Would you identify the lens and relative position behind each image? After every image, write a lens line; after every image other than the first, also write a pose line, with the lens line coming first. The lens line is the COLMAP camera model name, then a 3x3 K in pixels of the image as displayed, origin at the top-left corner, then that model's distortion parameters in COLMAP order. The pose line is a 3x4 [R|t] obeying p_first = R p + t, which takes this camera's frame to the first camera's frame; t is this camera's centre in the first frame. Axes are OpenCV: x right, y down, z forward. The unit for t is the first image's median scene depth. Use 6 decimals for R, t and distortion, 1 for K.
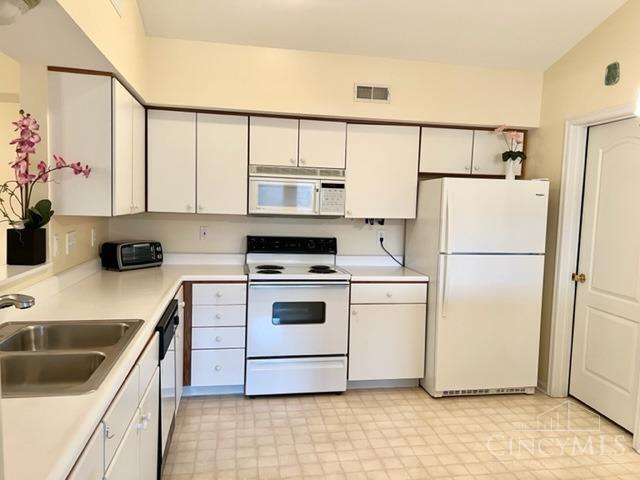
lens RADIAL K [[473.6, 0, 325.1], [0, 473.6, 244.8], [0, 0, 1]] dist [0.079401, -0.000344]
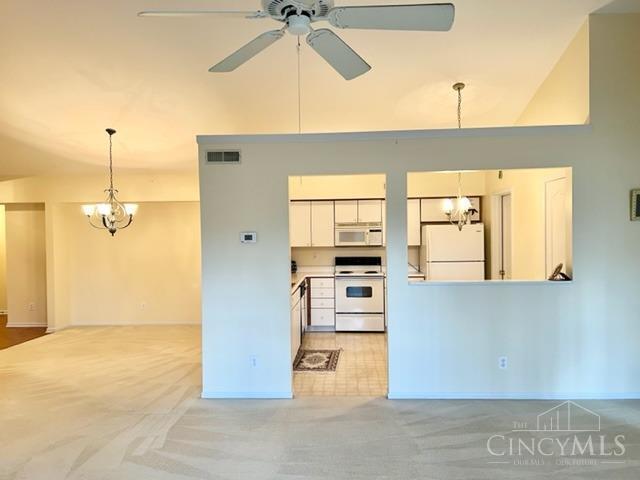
lens RADIAL K [[473.6, 0, 320.8], [0, 473.6, 239.7], [0, 0, 1]] dist [0.079401, -0.000344]
pose [[0.970334, -0.041345, -0.238205, 0.279844], [0.021648, 0.996169, -0.084723, 0.083416], [0.240795, 0.077053, 0.967513, -1.052164]]
